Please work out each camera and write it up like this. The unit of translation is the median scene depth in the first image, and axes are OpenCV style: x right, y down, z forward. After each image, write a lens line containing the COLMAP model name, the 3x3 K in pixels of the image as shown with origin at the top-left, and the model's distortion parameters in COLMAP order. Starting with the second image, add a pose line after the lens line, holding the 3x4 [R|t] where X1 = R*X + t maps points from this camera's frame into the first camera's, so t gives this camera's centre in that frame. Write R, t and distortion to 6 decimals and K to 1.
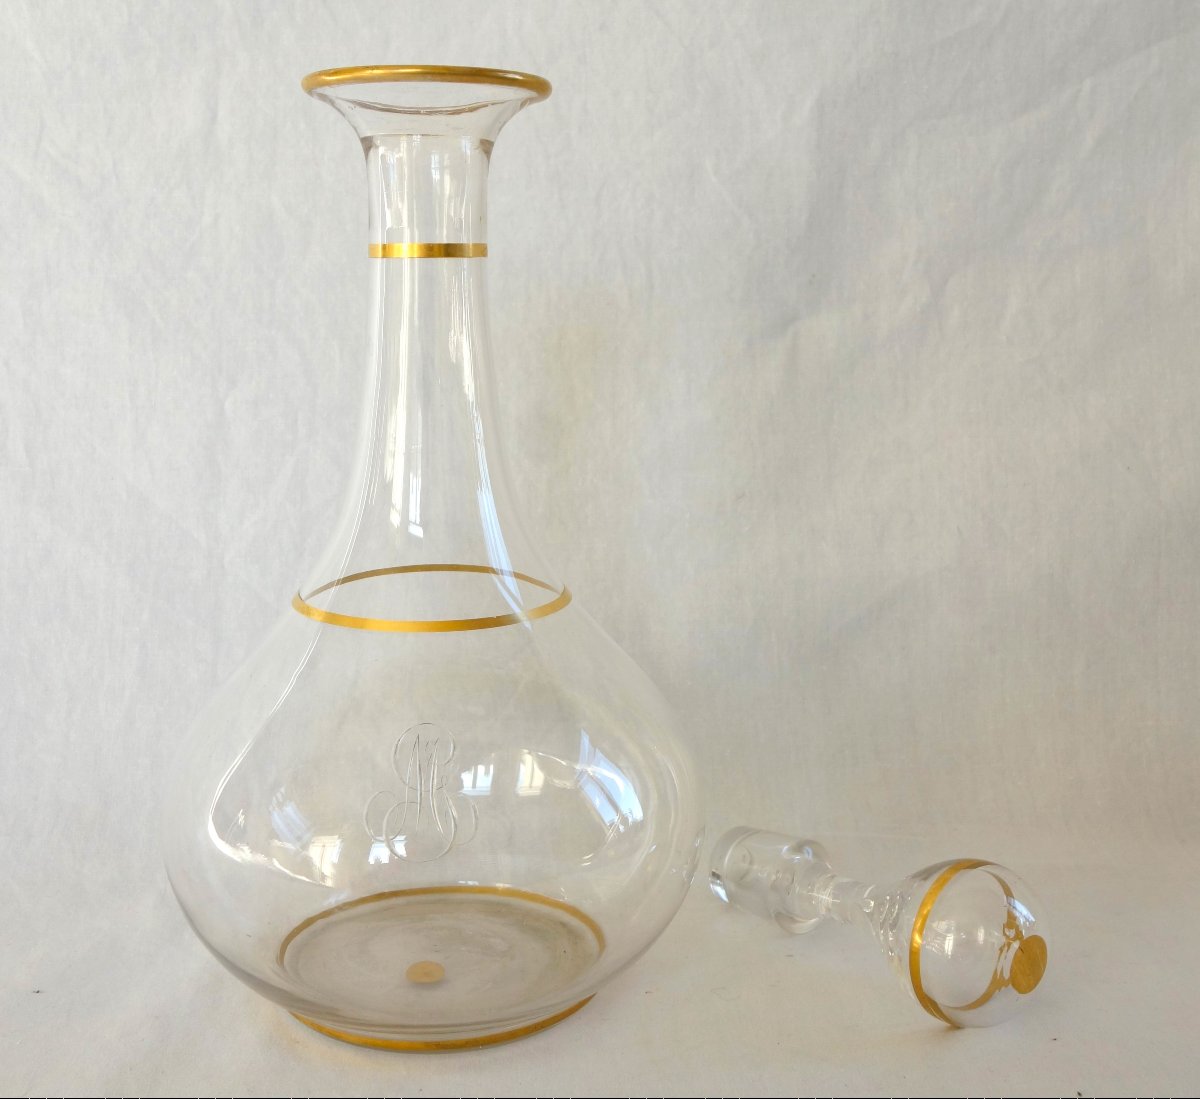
lens RADIAL K [[1670.7, 0, 605.1], [0, 1670.7, 549.4], [0, 0, 1]] dist [0.044223, 0.000000]
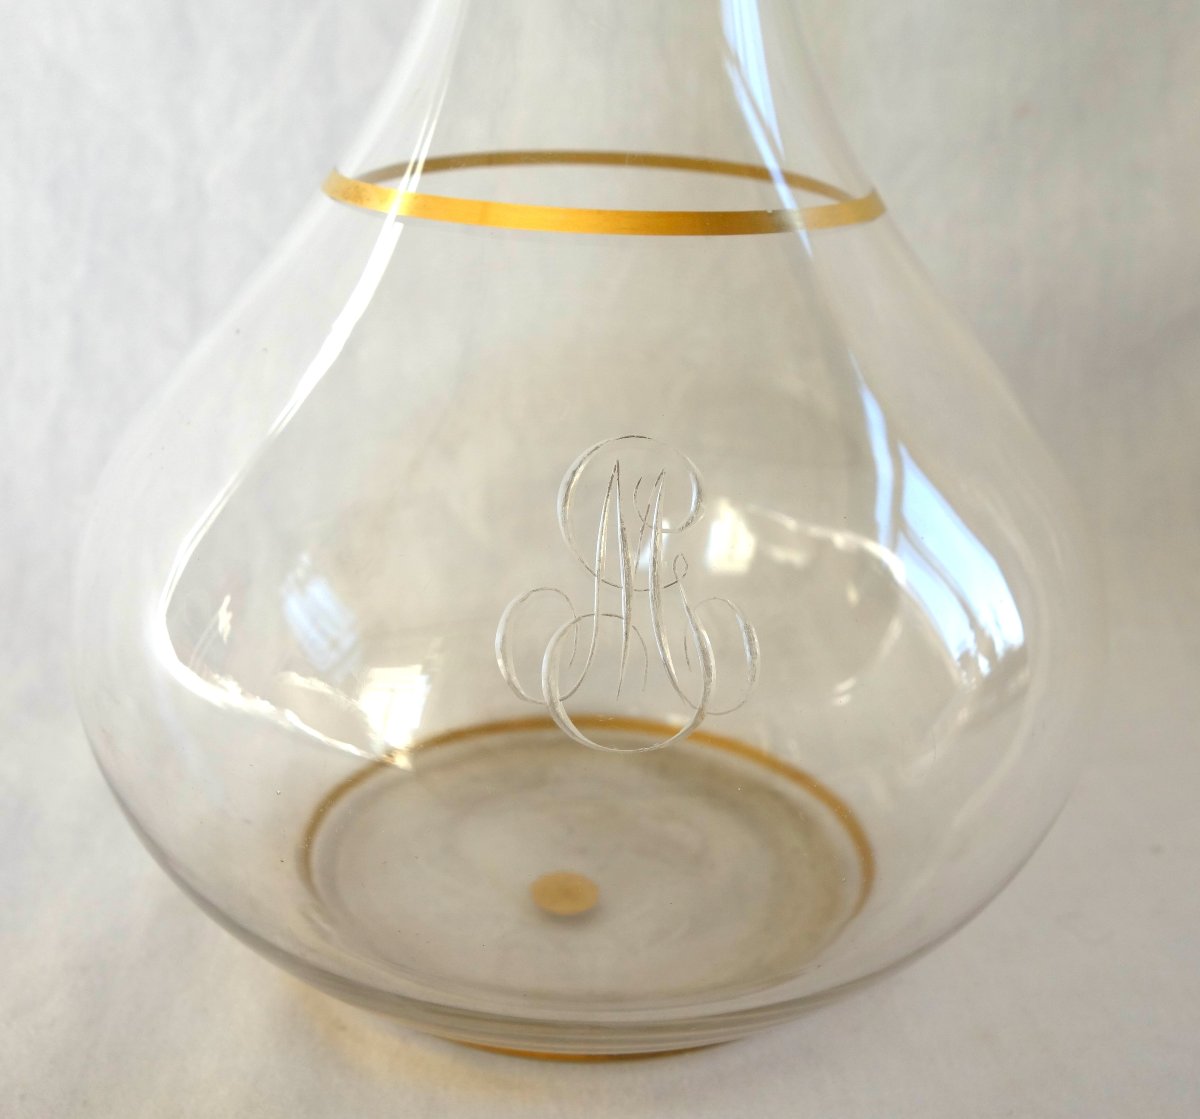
lens RADIAL K [[1338.7, 0, 607.1], [0, 1338.7, 562.4], [0, 0, 1]] dist [0.016807, 0.000000]
pose [[0.999048, 0.023321, 0.036876, -0.114252], [-0.029131, 0.985719, 0.165857, 0.071193], [-0.032481, -0.166774, 0.985460, 0.587723]]
